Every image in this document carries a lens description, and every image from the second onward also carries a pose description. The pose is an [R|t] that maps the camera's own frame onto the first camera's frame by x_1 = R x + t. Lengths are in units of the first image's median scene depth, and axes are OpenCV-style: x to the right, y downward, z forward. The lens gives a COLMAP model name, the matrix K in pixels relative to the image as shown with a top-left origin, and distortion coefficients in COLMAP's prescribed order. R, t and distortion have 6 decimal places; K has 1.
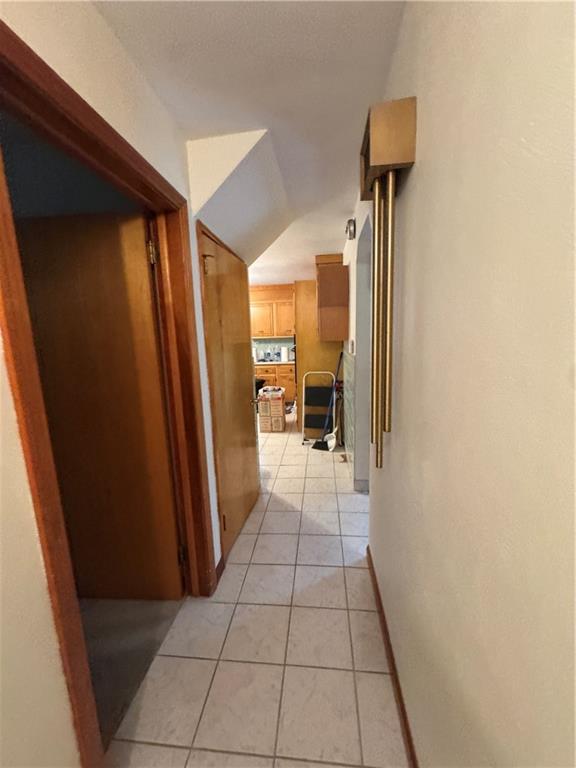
lens RADIAL K [[307.0, 0, 289.5], [0, 307.0, 382.4], [0, 0, 1]] dist [-0.003209, 0.000757]
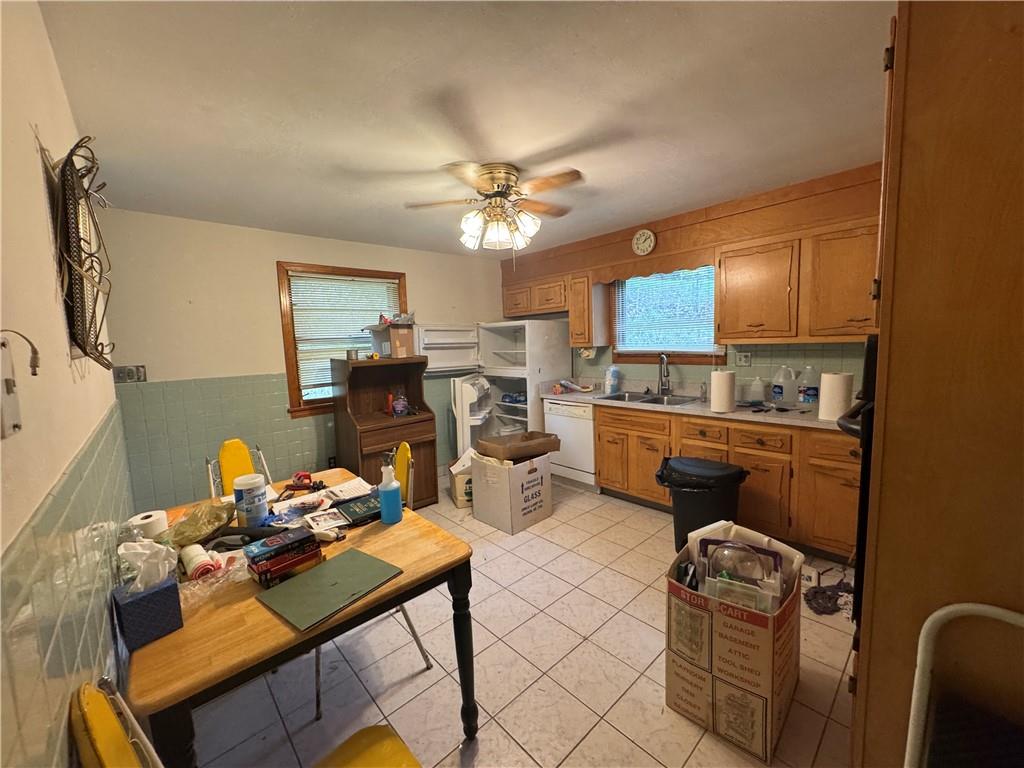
lens RADIAL K [[409.4, 0, 511.4], [0, 409.4, 382.7], [0, 0, 1]] dist [-0.003209, 0.000757]
pose [[0.744334, 0.065888, -0.664550, 0.014868], [-0.091878, 0.995761, -0.004183, -0.073268], [0.661457, 0.064171, 0.747232, 0.478953]]
